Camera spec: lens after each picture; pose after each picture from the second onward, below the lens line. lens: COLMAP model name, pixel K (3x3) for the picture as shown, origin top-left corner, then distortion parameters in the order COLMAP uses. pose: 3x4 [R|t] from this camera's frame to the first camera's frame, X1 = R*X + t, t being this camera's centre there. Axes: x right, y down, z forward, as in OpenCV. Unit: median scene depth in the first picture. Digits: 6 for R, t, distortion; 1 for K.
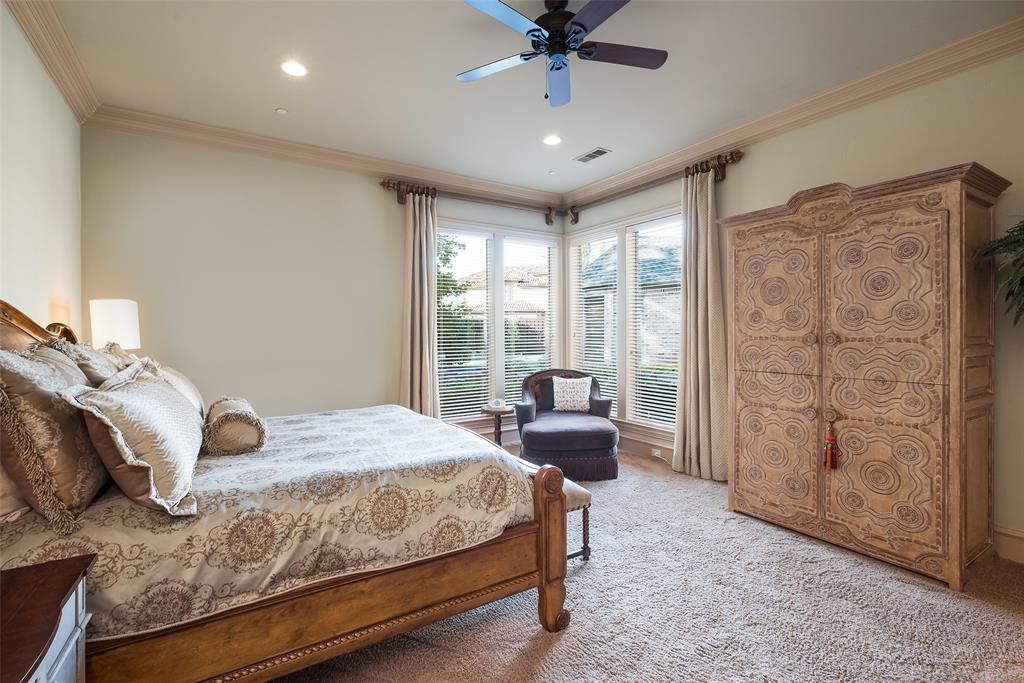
lens RADIAL K [[452.6, 0, 481.4], [0, 452.6, 331.7], [0, 0, 1]] dist [0.004721, -0.000202]
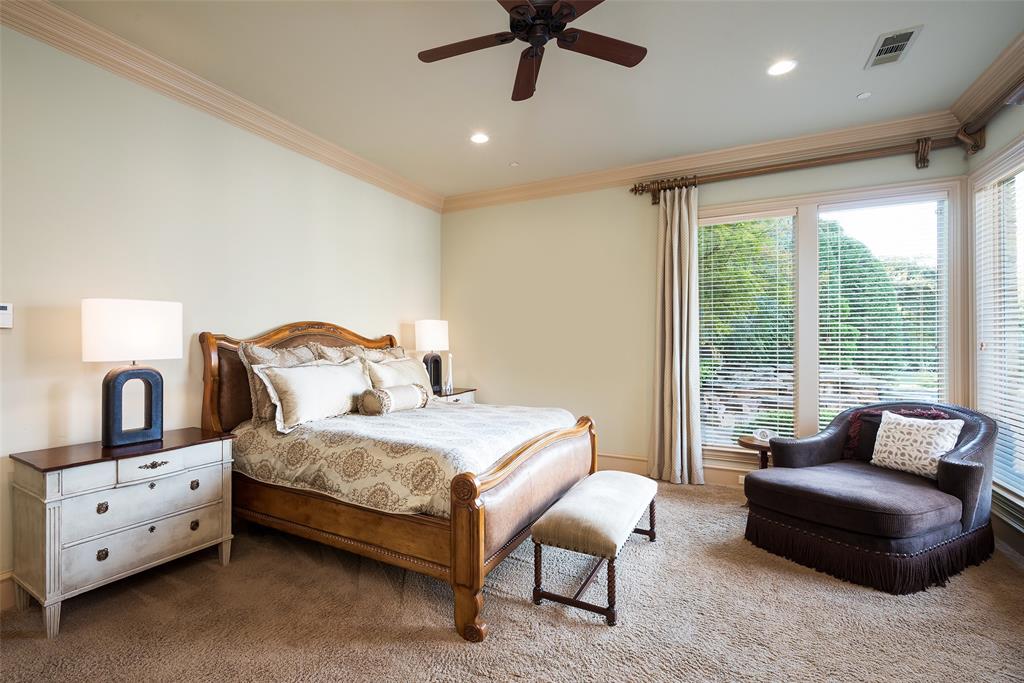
lens RADIAL K [[452.6, 0, 507.9], [0, 452.6, 339.4], [0, 0, 1]] dist [0.004721, -0.000202]
pose [[0.533228, 0.004687, -0.845959, 1.203797], [-0.004620, 0.999986, 0.002629, -0.005451], [0.845959, 0.002506, 0.533242, 0.615911]]
